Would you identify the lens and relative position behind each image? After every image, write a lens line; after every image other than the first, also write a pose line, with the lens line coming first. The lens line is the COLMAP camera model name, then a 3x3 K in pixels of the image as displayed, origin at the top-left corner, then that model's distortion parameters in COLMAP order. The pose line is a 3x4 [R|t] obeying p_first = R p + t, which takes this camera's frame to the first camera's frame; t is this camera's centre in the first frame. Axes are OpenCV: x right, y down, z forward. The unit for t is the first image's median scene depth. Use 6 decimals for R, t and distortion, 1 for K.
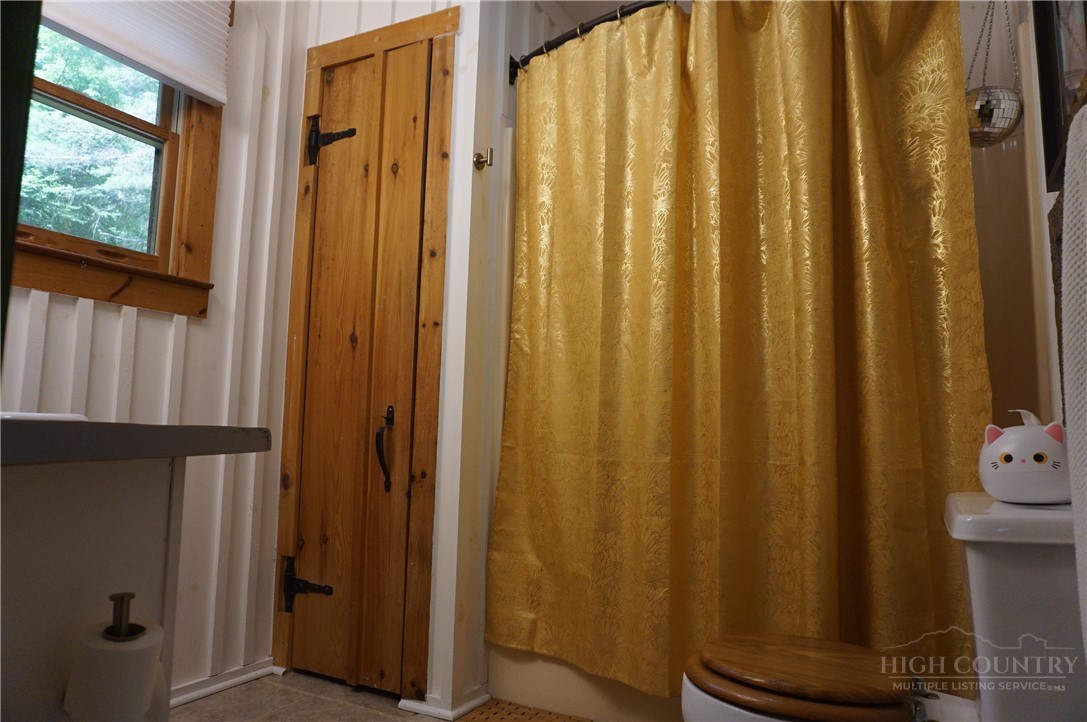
lens RADIAL K [[730.5, 0, 543.5], [0, 730.5, 361.0], [0, 0, 1]] dist [-0.045159, 0.044425]
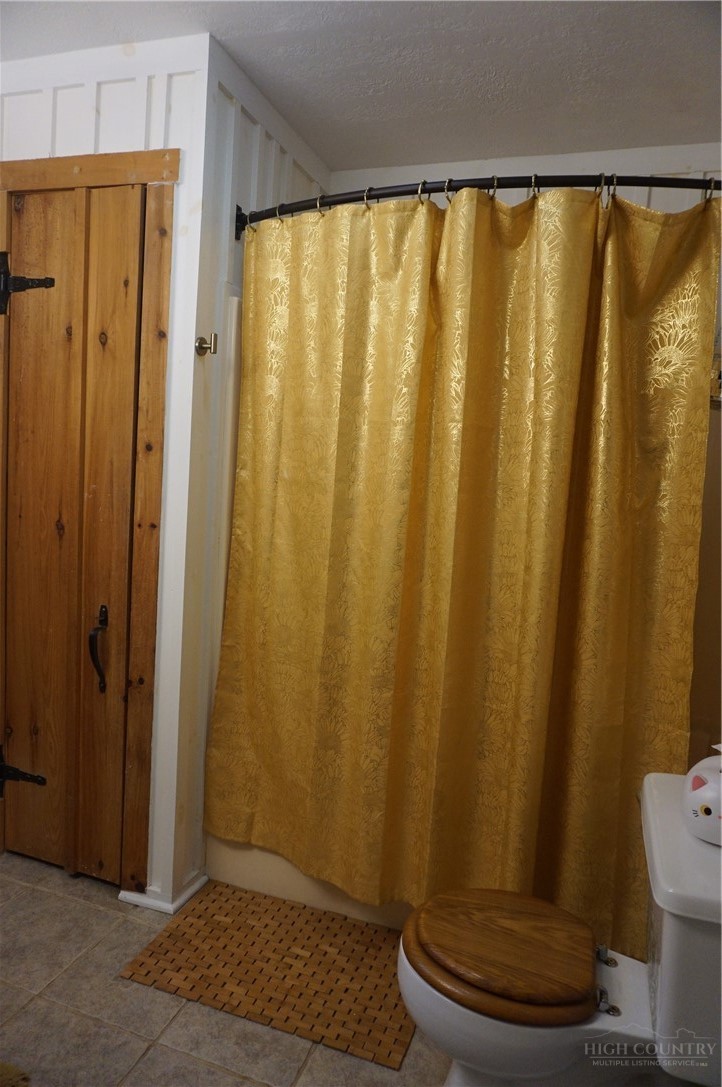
lens RADIAL K [[730.5, 0, 357.9], [0, 730.5, 542.7], [0, 0, 1]] dist [-0.045159, 0.044425]
pose [[0.986492, 0.022231, 0.162293, -0.039370], [-0.055942, 0.976903, 0.206230, -0.241101], [-0.153959, -0.212523, 0.964951, 0.050872]]
